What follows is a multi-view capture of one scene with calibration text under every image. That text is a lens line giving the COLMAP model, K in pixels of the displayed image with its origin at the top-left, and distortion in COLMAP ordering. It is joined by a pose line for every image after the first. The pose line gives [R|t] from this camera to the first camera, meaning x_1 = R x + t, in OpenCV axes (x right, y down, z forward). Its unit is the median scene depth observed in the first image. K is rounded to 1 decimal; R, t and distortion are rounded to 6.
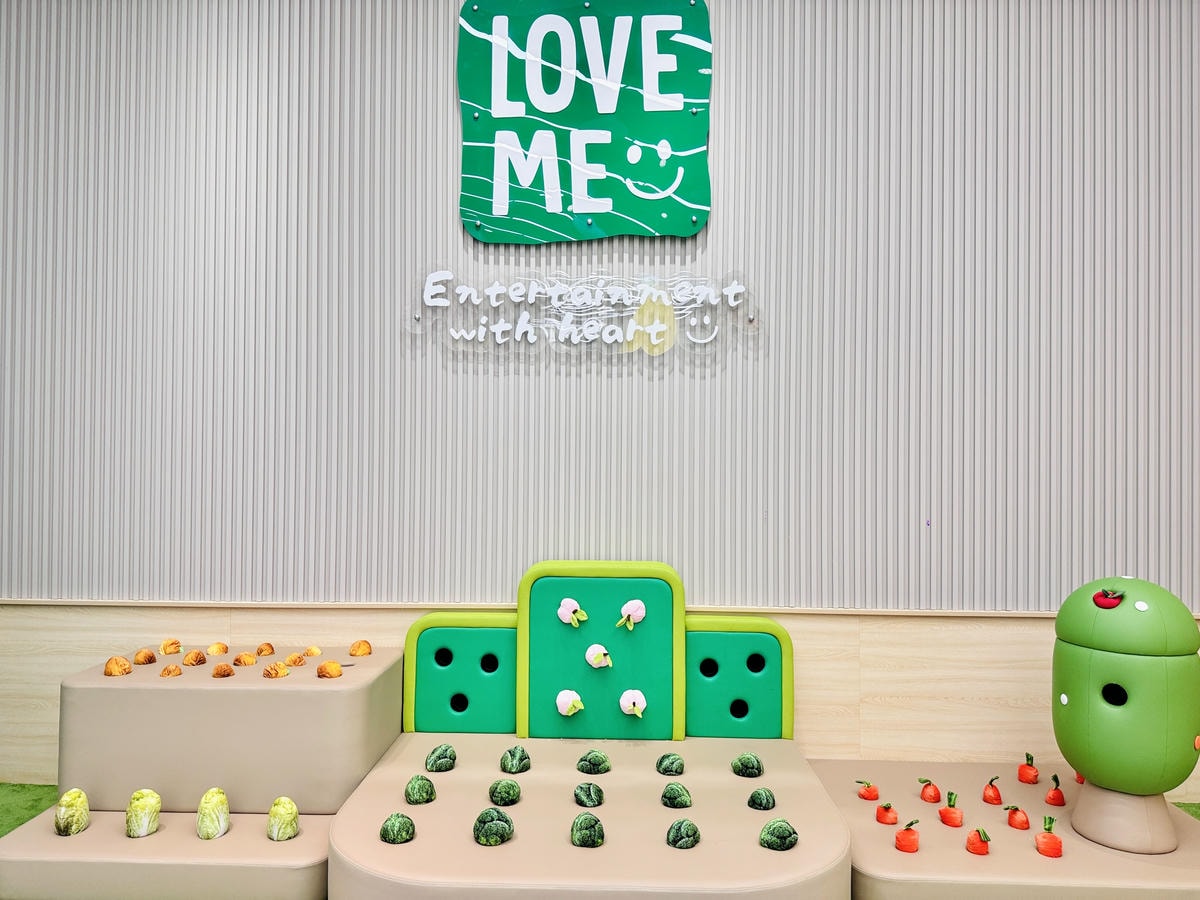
lens RADIAL K [[853.5, 0, 599.9], [0, 853.5, 450.1], [0, 0, 1]] dist [0.051896, -0.046812]
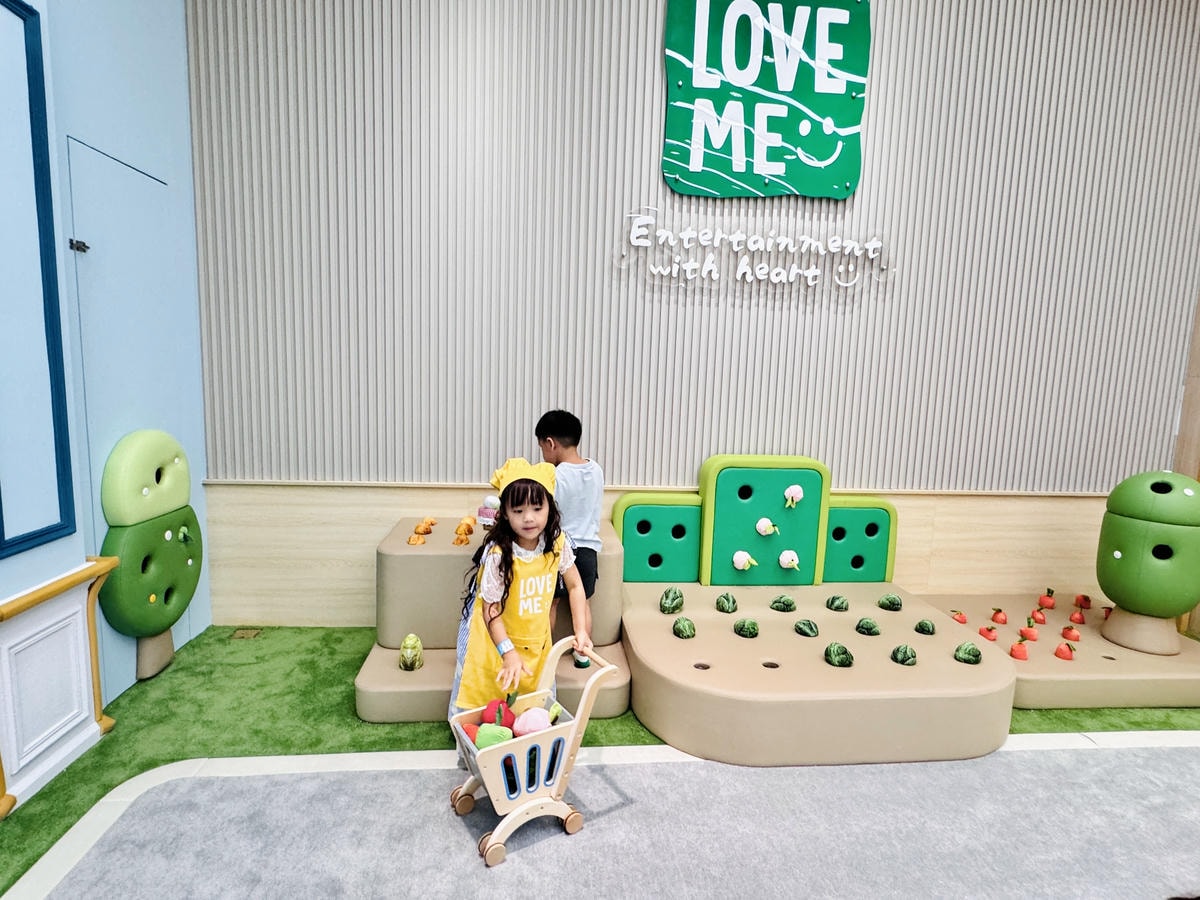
lens RADIAL K [[635.2, 0, 598.2], [0, 635.2, 448.2], [0, 0, 1]] dist [-0.003531, 0.008284]
pose [[0.990490, 0.009456, 0.137263, -0.374090], [-0.027146, 0.991456, 0.127589, 0.003884], [-0.134884, -0.130102, 0.982283, 0.084685]]
